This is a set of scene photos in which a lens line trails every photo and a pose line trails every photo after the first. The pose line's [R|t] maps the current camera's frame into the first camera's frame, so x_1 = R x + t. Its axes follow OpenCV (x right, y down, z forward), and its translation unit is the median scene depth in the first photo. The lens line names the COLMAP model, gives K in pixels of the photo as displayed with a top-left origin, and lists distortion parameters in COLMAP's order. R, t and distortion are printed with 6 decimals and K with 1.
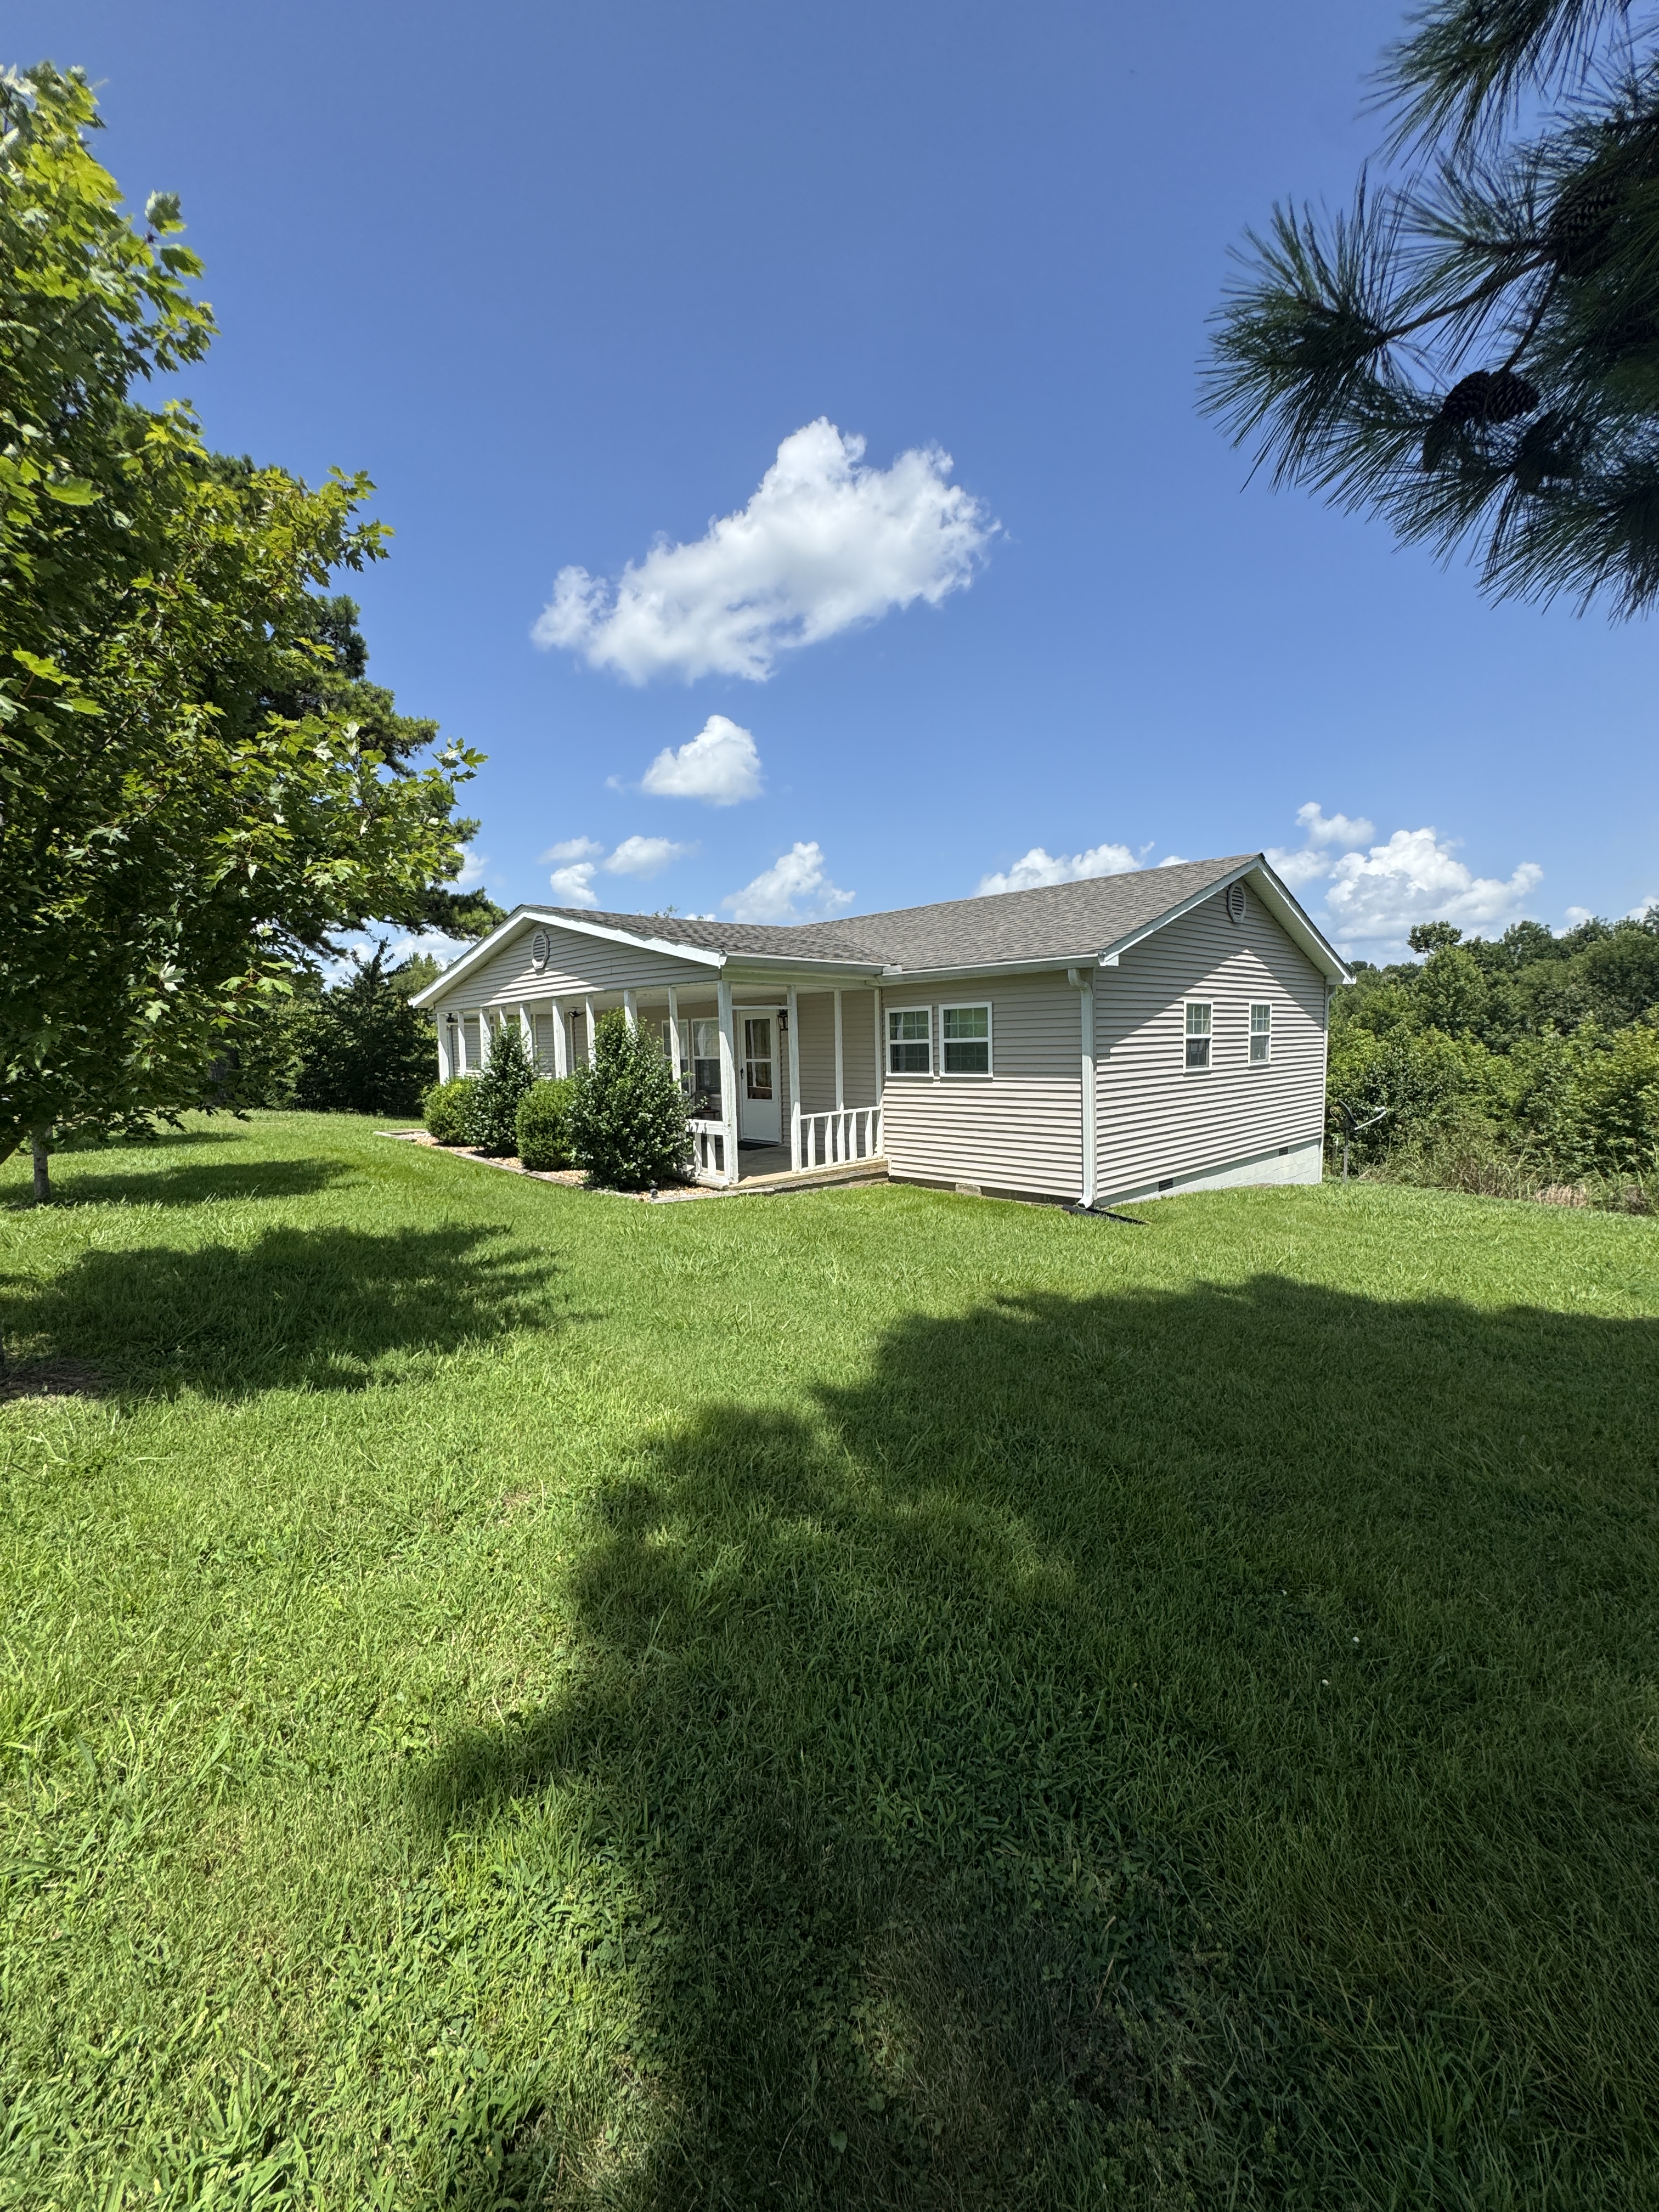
lens RADIAL K [[887.3, 0, 835.5], [0, 887.3, 1087.8], [0, 0, 1]] dist [-0.002955, 0.000251]
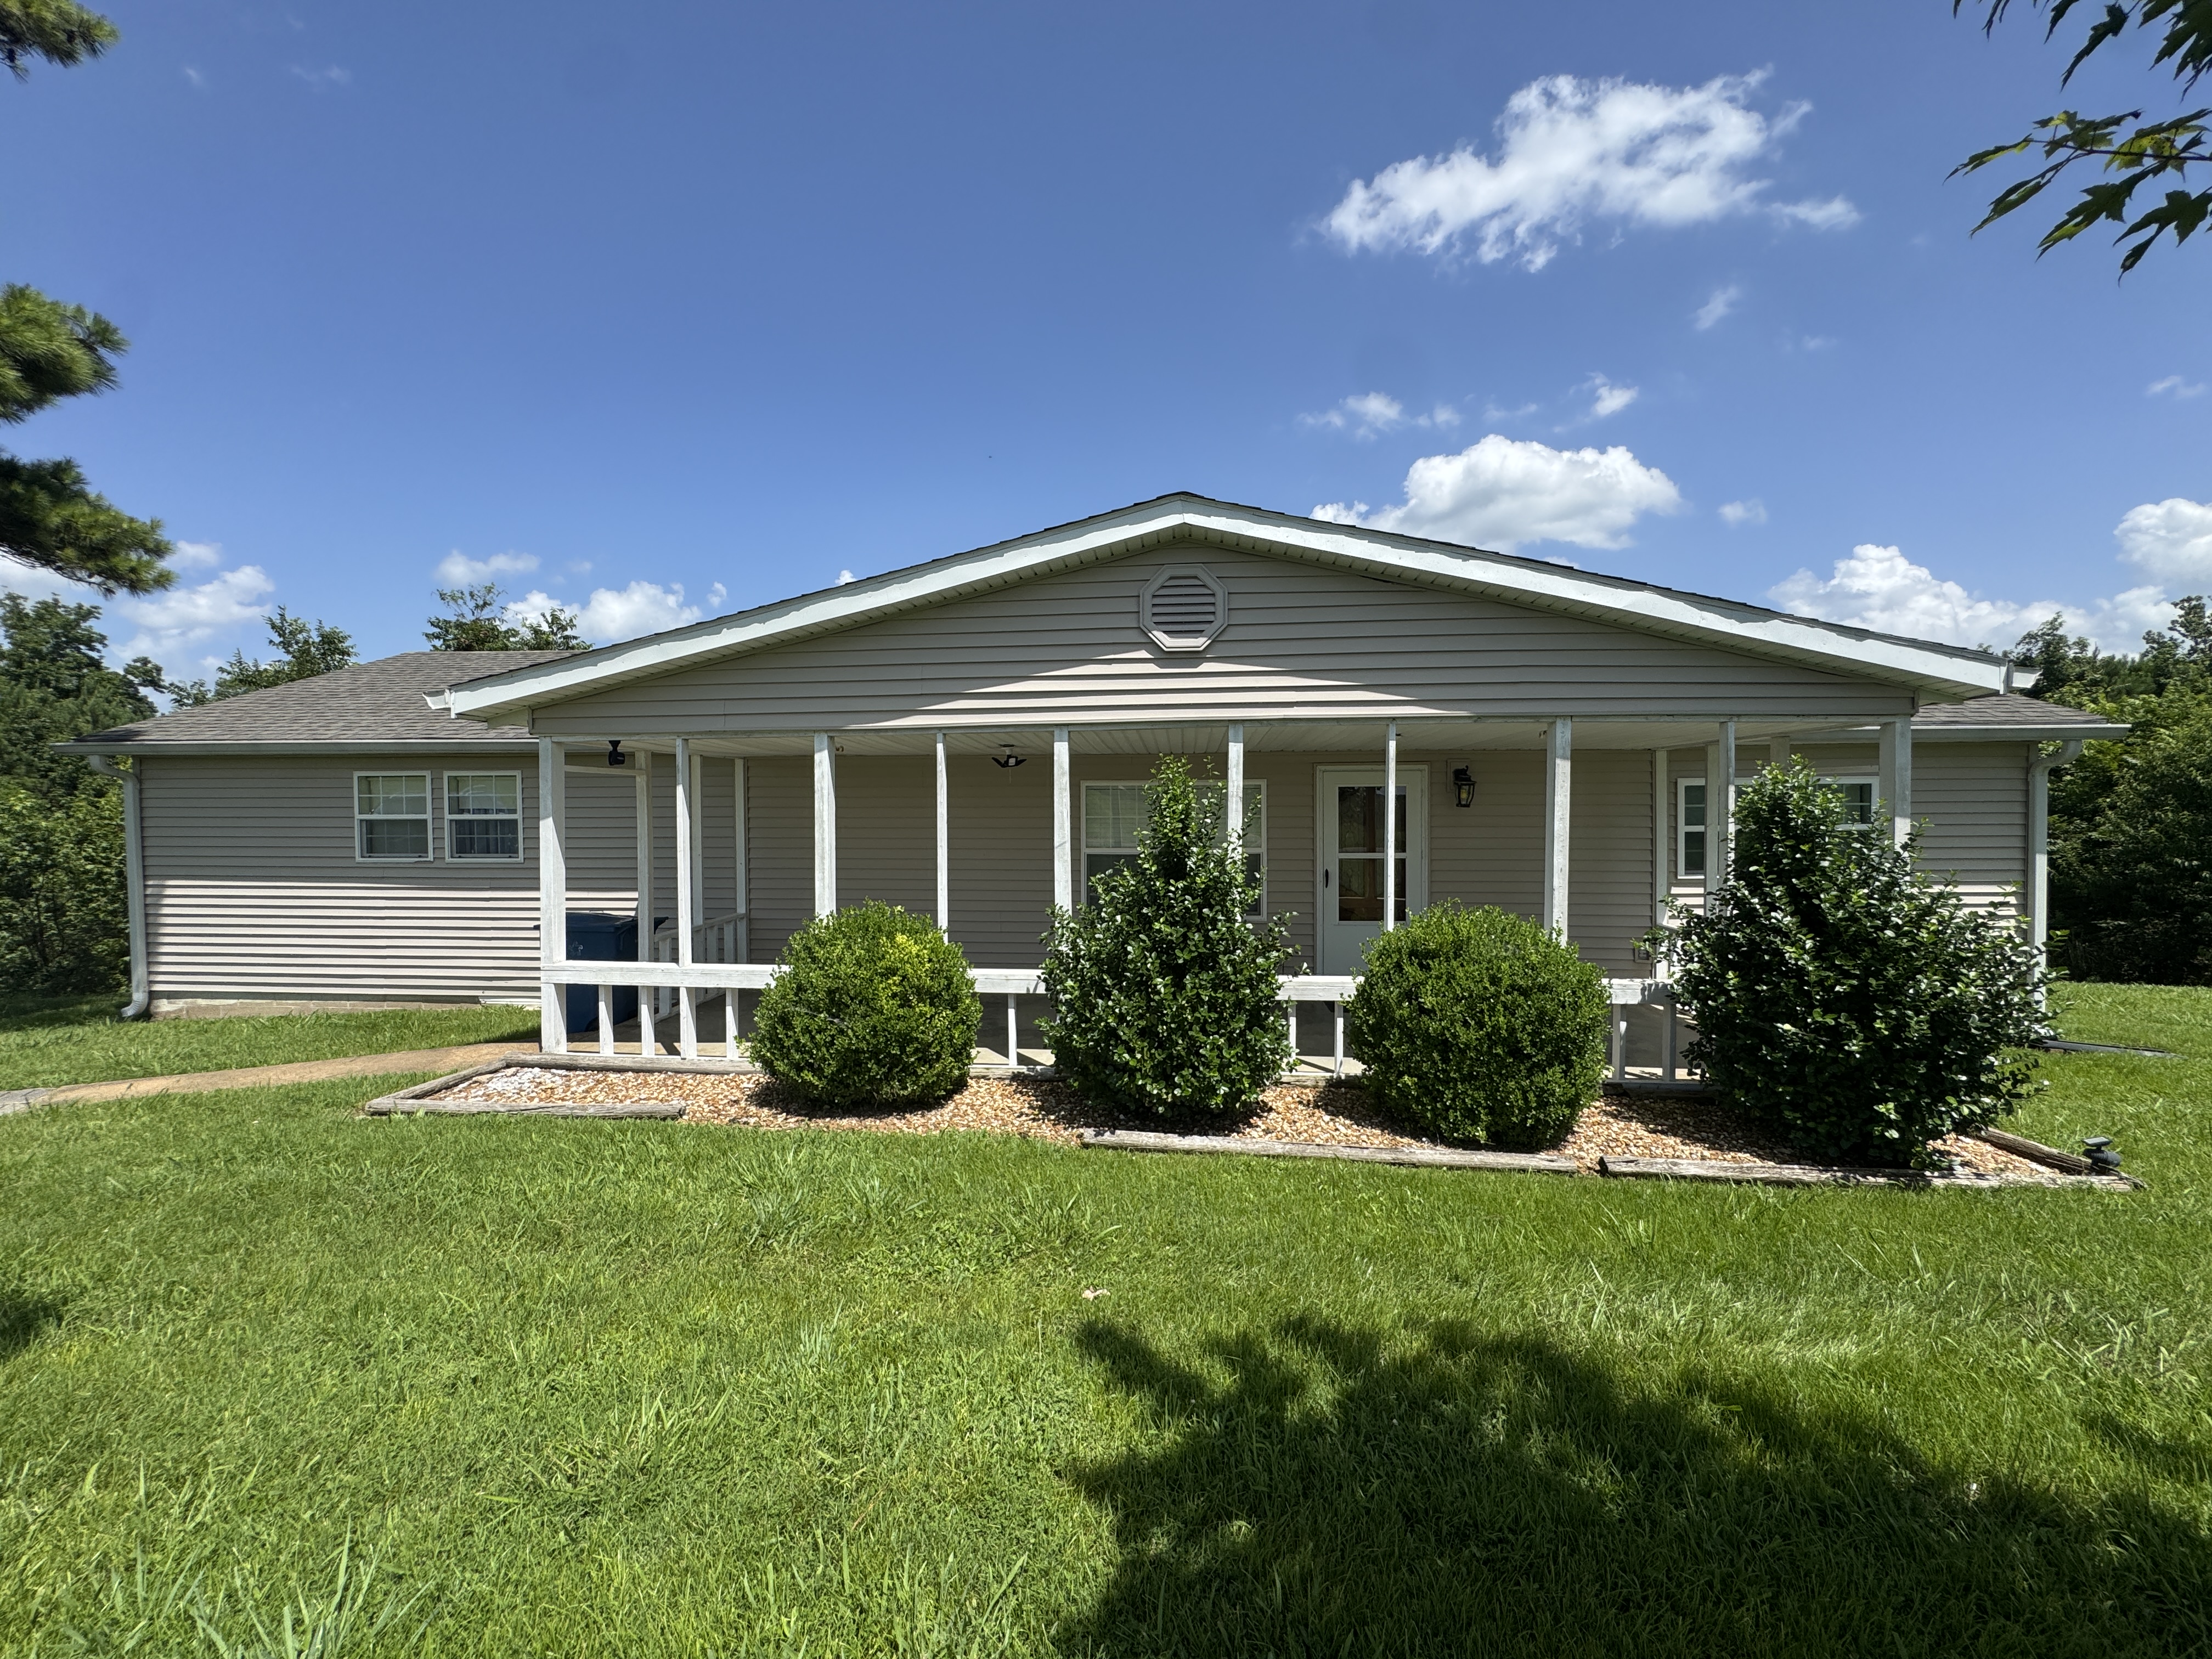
lens RADIAL K [[887.3, 0, 1109.0], [0, 887.3, 838.1], [0, 0, 1]] dist [-0.002955, 0.000251]
pose [[0.736860, -0.004370, 0.676031, -0.720919], [0.024534, 0.999493, -0.020280, -0.041201], [-0.675600, 0.031529, 0.736594, 0.792605]]
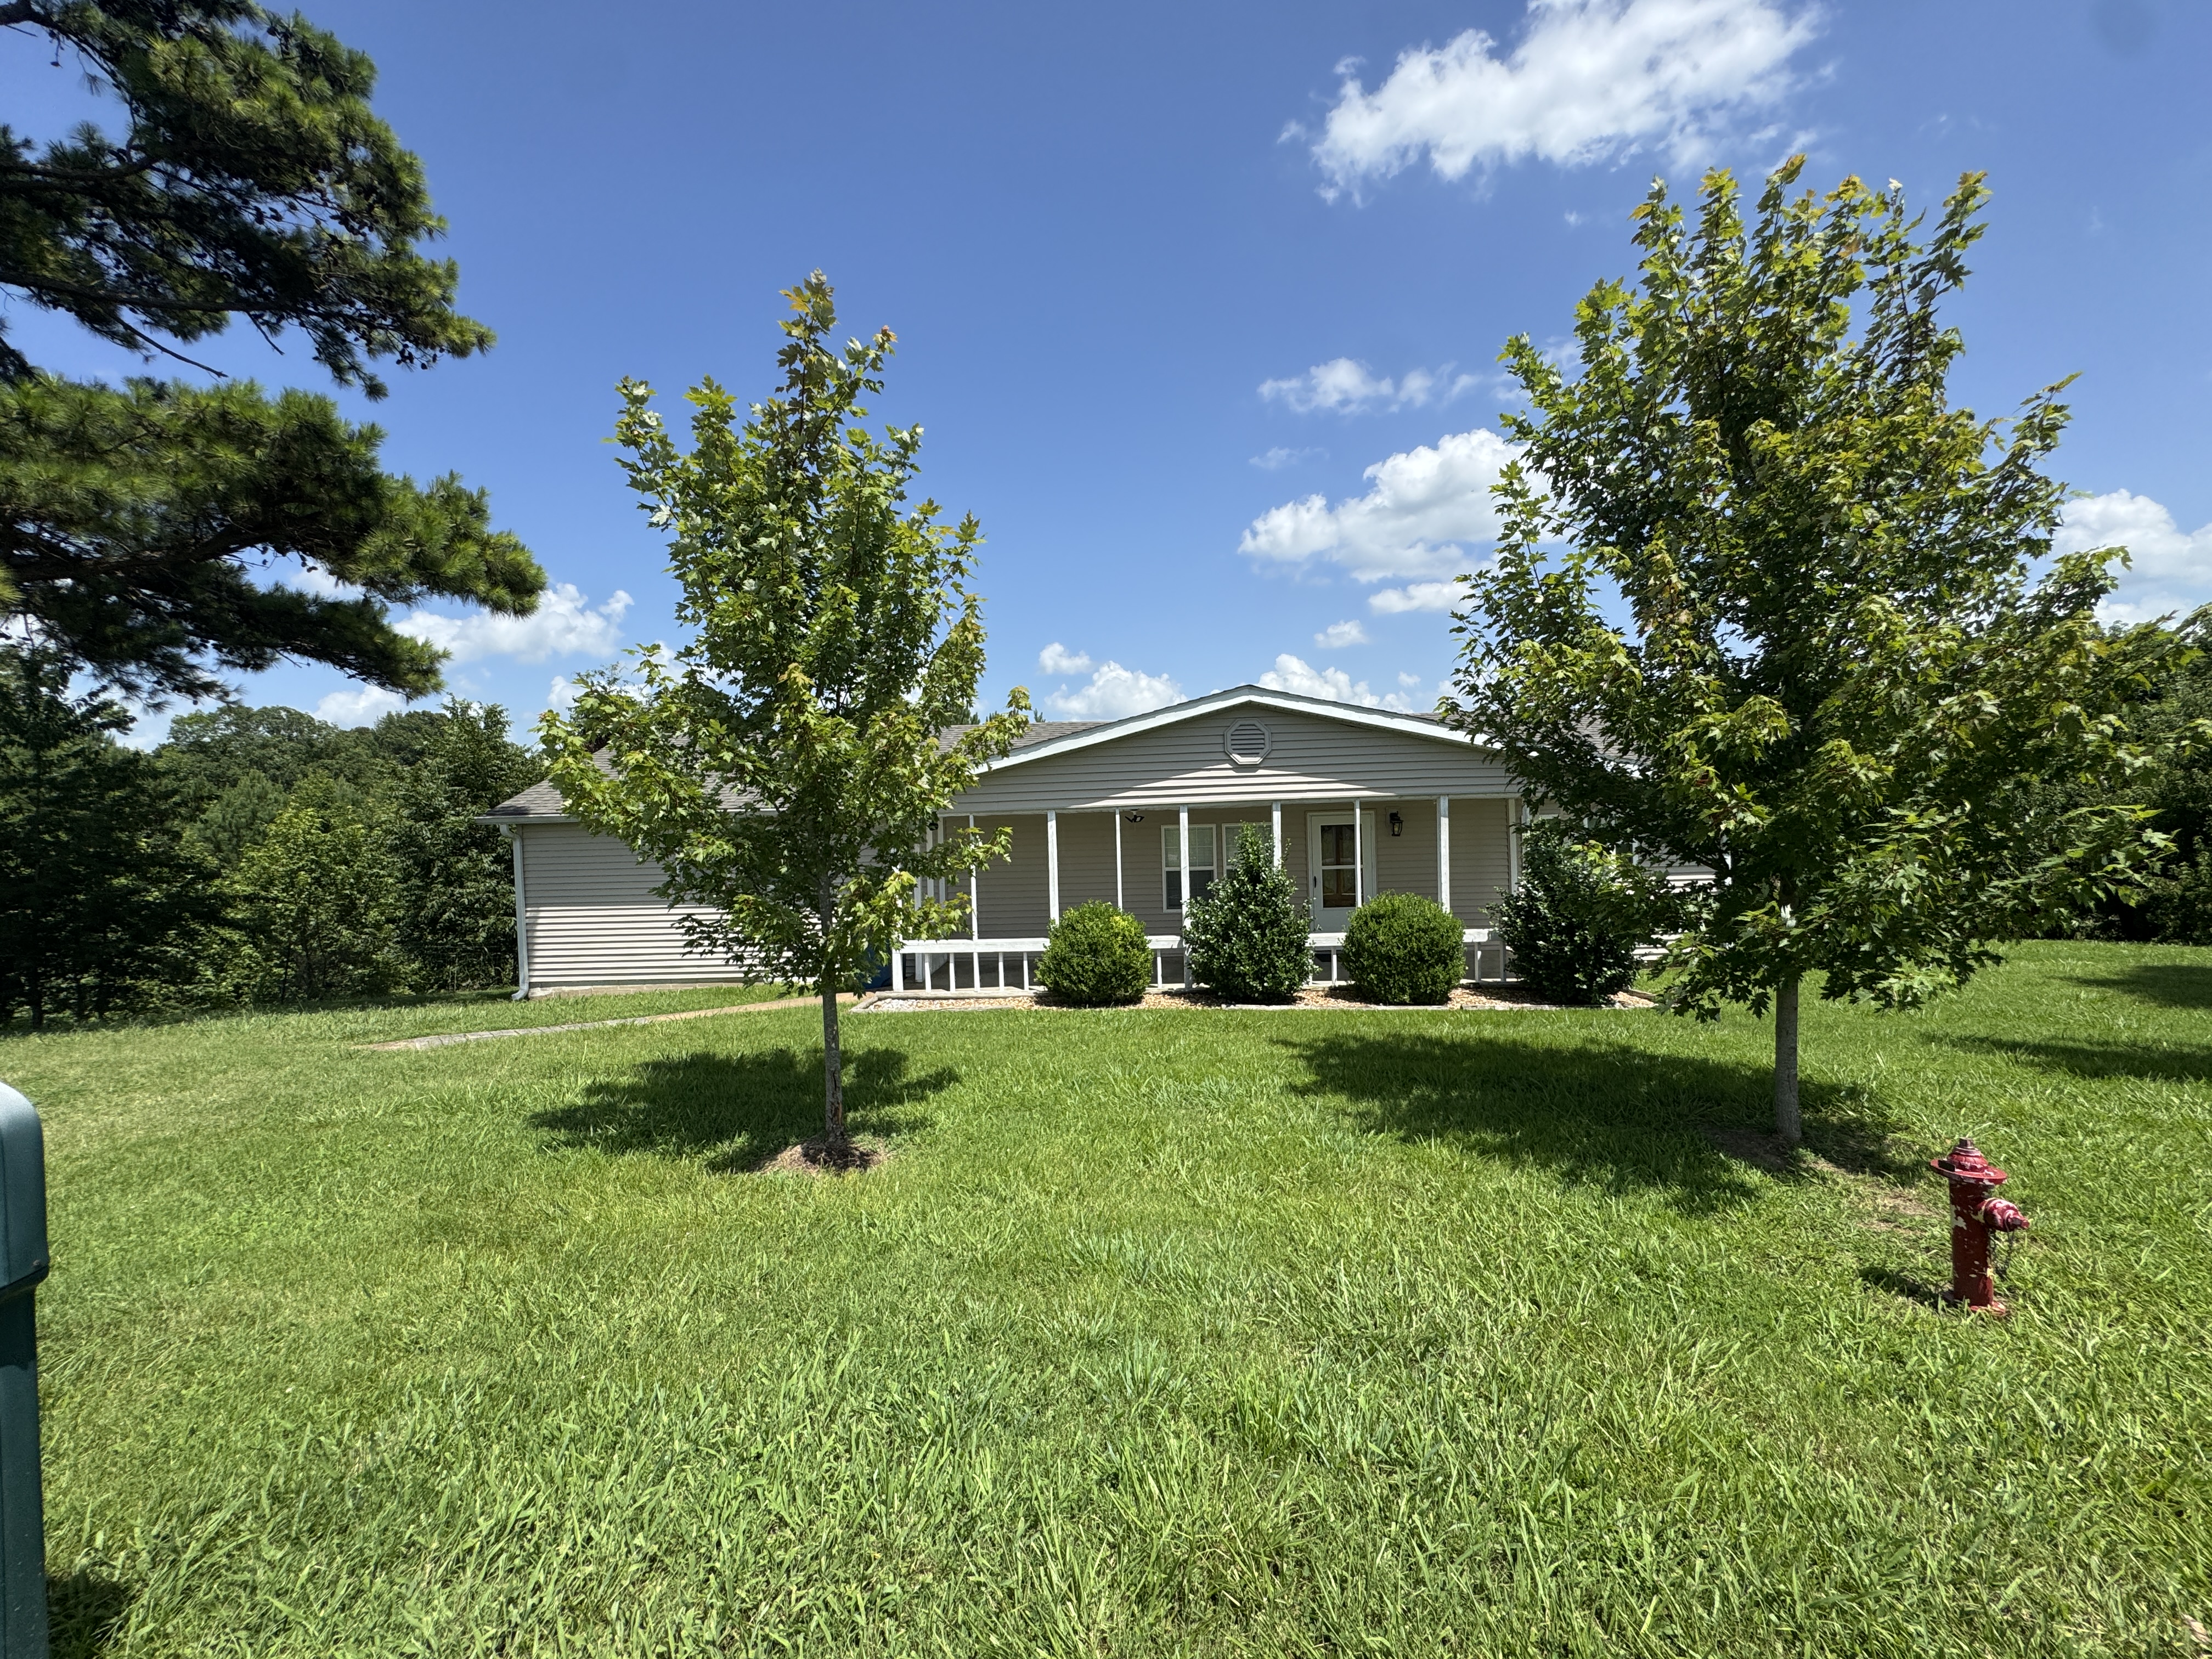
lens RADIAL K [[924.9, 0, 1103.4], [0, 924.9, 835.1], [0, 0, 1]] dist [0.002492, 0.000049]
pose [[0.688740, -0.013501, 0.724882, -1.155095], [0.053066, 0.998084, -0.031830, -0.055521], [-0.723064, 0.060389, 0.688137, 0.575697]]
